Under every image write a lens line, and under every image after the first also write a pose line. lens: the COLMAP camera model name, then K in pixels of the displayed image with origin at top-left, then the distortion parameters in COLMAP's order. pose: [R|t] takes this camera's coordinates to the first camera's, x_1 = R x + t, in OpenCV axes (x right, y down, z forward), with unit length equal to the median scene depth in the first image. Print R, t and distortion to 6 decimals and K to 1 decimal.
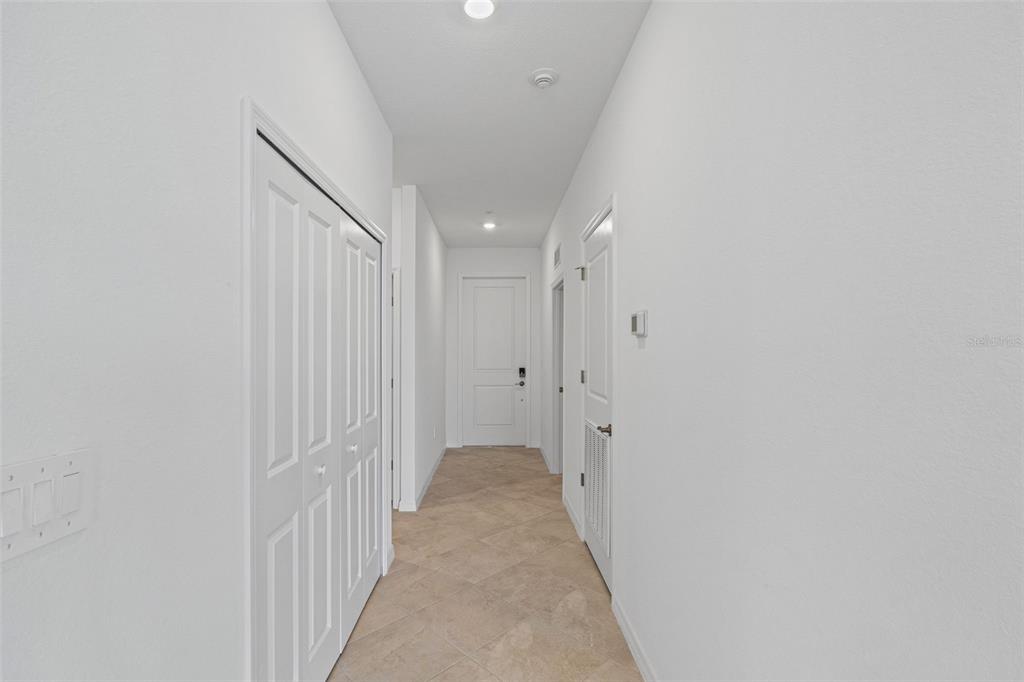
lens RADIAL K [[446.6, 0, 513.8], [0, 446.6, 344.5], [0, 0, 1]] dist [-0.002360, 0.000026]
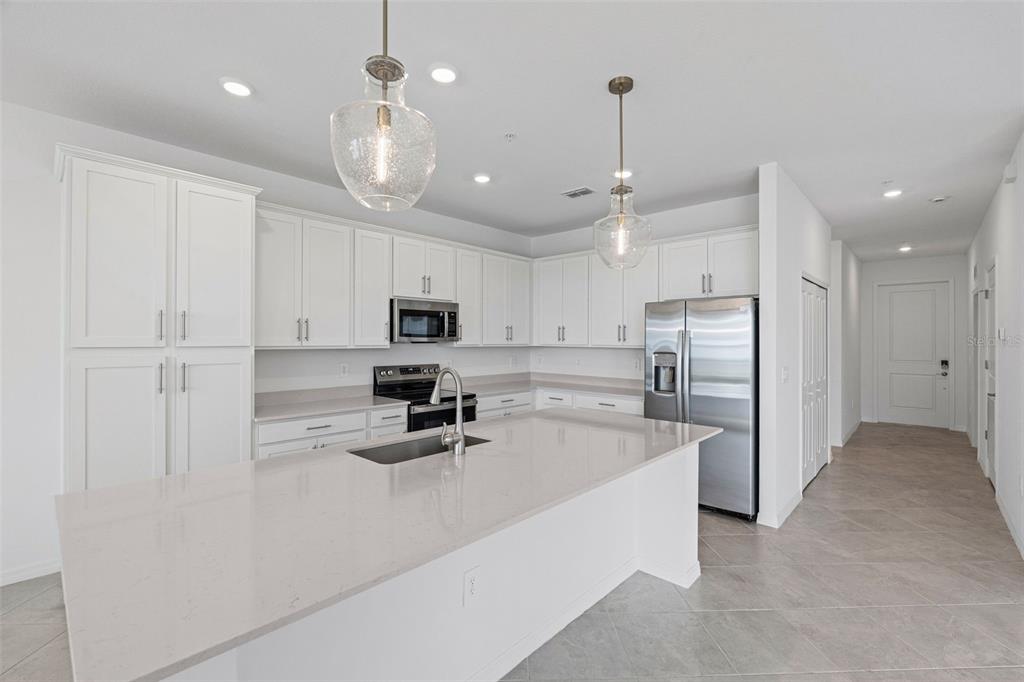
lens RADIAL K [[446.3, 0, 509.8], [0, 446.3, 340.1], [0, 0, 1]] dist [-0.001276, -0.000088]
pose [[0.701327, 0.000004, -0.712840, 0.071668], [0.007319, 0.999947, 0.007207, -0.022085], [0.712802, -0.010271, 0.701290, -0.828820]]
